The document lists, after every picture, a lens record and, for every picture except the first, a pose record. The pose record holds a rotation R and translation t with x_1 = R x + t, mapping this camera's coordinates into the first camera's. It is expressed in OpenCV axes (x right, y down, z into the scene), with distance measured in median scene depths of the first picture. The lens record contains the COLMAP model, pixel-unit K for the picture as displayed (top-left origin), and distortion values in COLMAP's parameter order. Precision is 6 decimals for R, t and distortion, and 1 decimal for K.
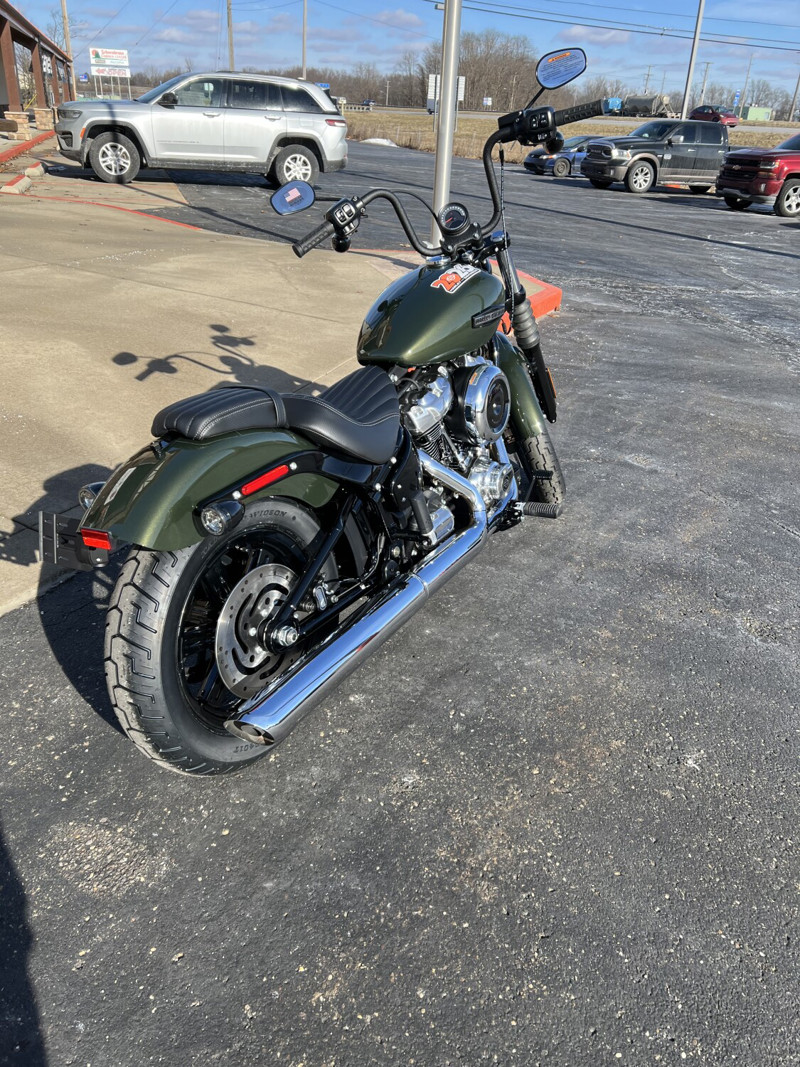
lens RADIAL K [[807.9, 0, 394.8], [0, 807.9, 529.1], [0, 0, 1]] dist [0.048146, -0.058106]
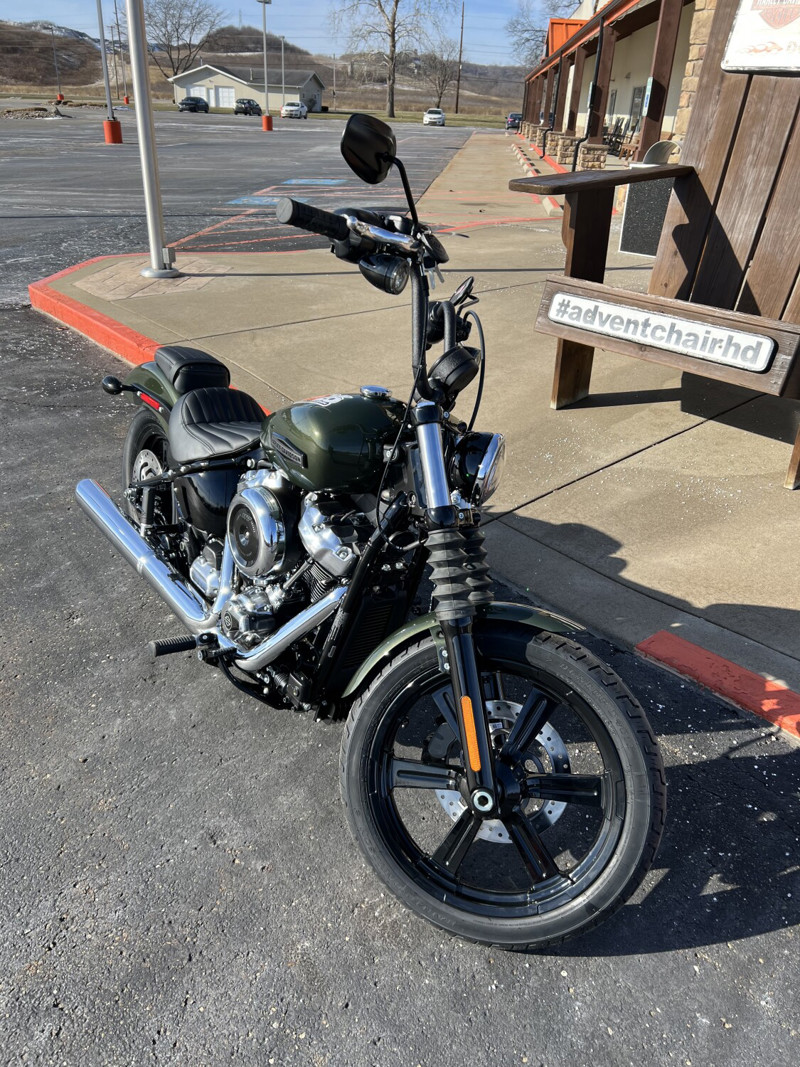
lens RADIAL K [[807.3, 0, 404.1], [0, 807.3, 539.6], [0, 0, 1]] dist [0.059570, -0.077984]
pose [[-0.380142, 0.384185, -0.841364, 0.334992], [-0.471397, 0.702171, 0.533611, -0.293256], [0.795787, 0.599465, -0.085821, 0.522835]]
